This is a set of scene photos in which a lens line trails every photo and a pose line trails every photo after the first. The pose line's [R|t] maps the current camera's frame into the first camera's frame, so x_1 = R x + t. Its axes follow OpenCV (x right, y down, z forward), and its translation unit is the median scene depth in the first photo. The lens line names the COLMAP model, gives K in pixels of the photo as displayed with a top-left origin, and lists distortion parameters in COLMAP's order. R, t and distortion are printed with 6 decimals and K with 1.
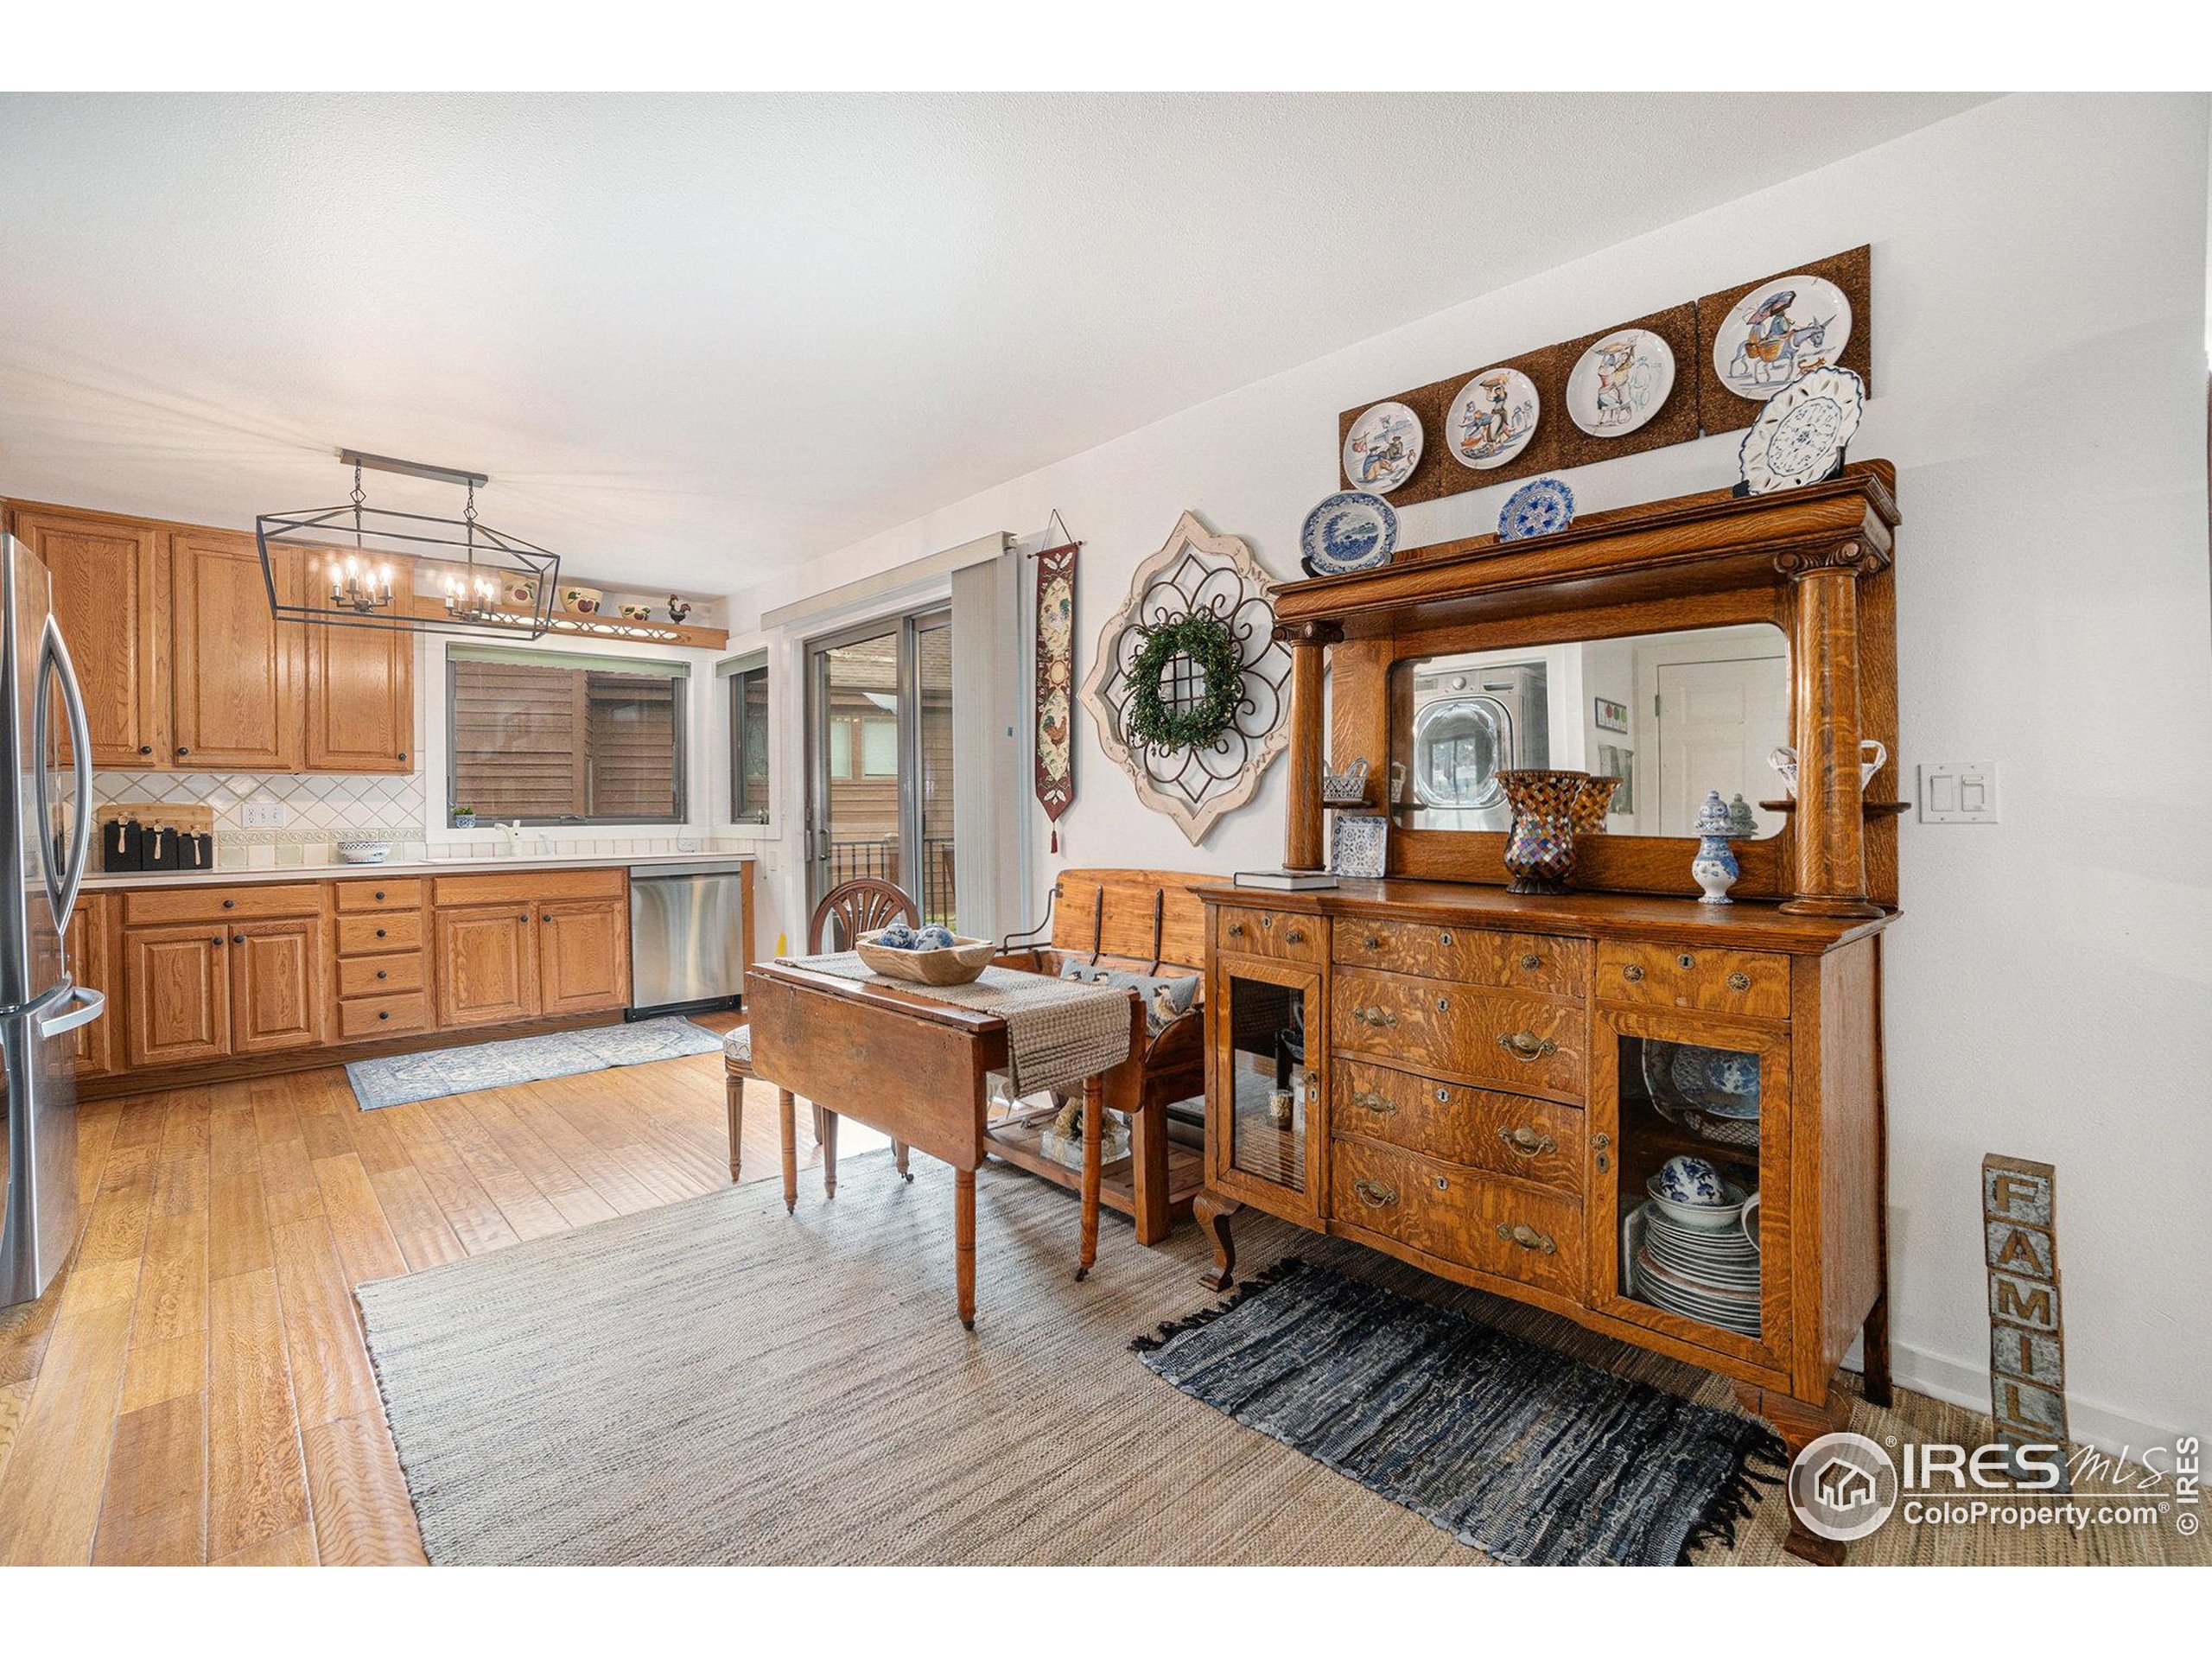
lens RADIAL K [[974.2, 0, 1105.5], [0, 974.2, 820.2], [0, 0, 1]] dist [-0.001383, 0.014543]
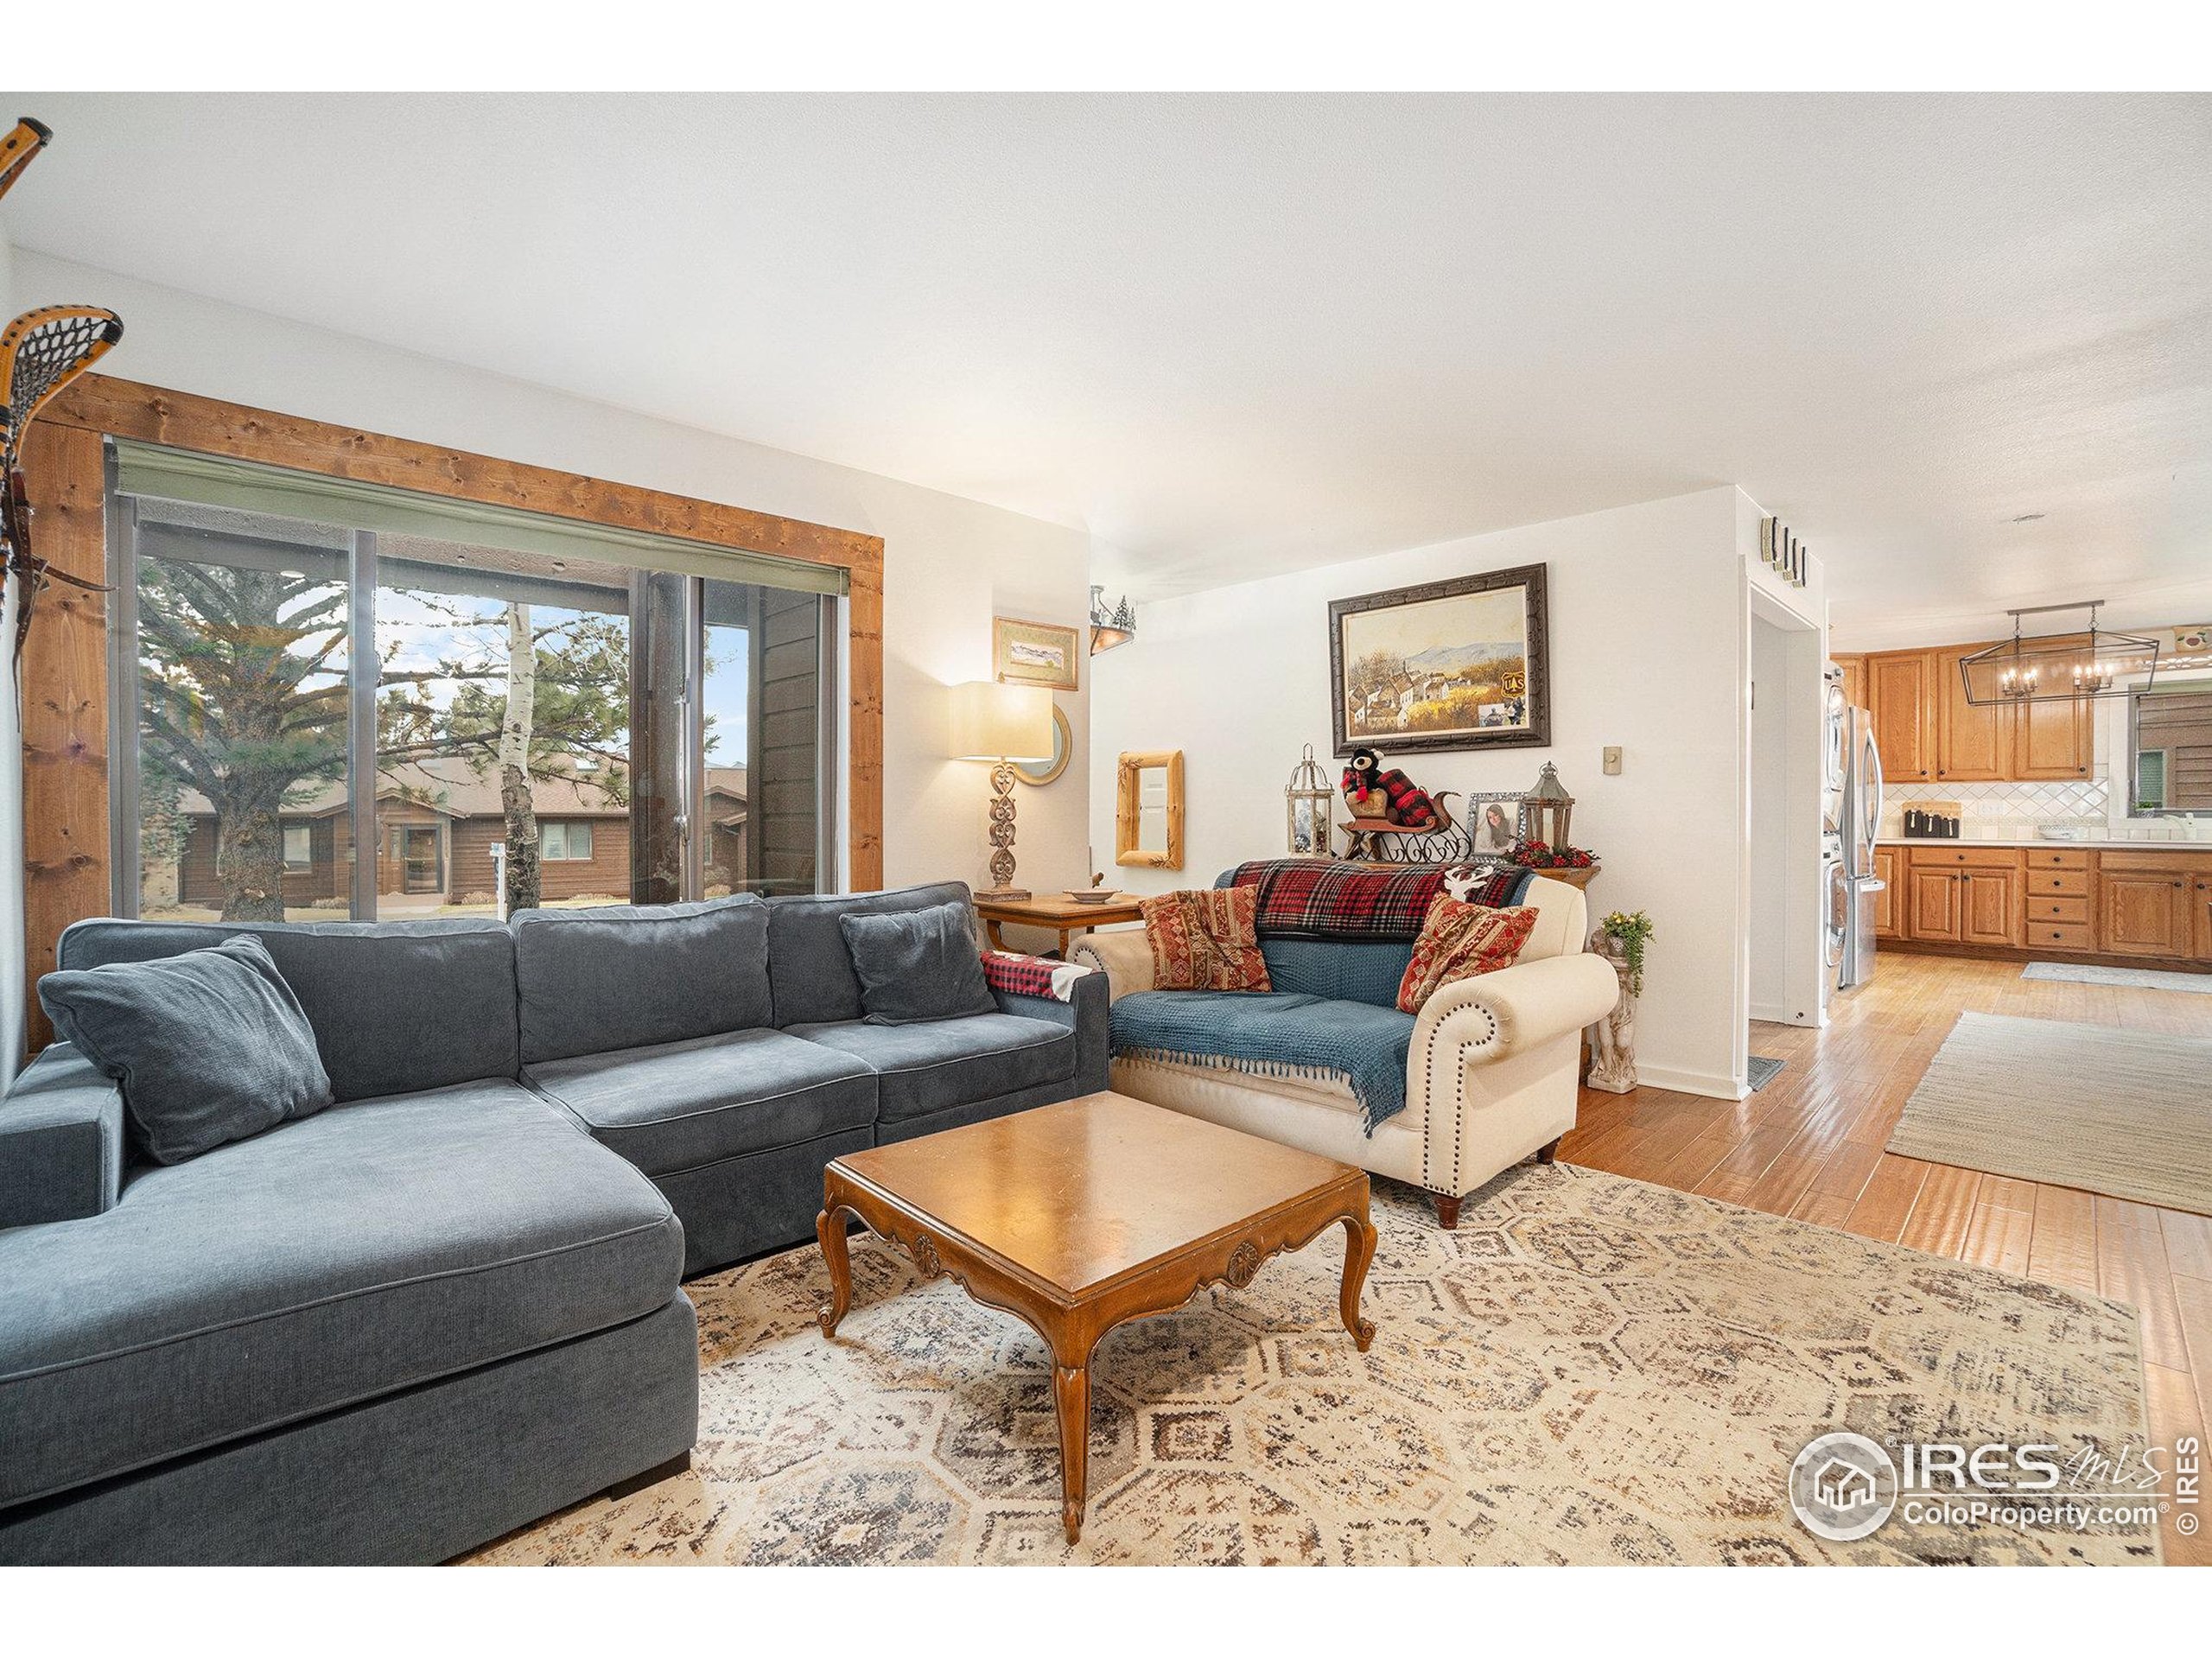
lens RADIAL K [[974.2, 0, 1105.5], [0, 974.2, 820.2], [0, 0, 1]] dist [-0.001383, 0.014543]
pose [[0.052758, 0.015291, -0.998490, 0.749661], [-0.020411, 0.999690, 0.014231, 0.023228], [0.998399, 0.019630, 0.053054, -0.604249]]
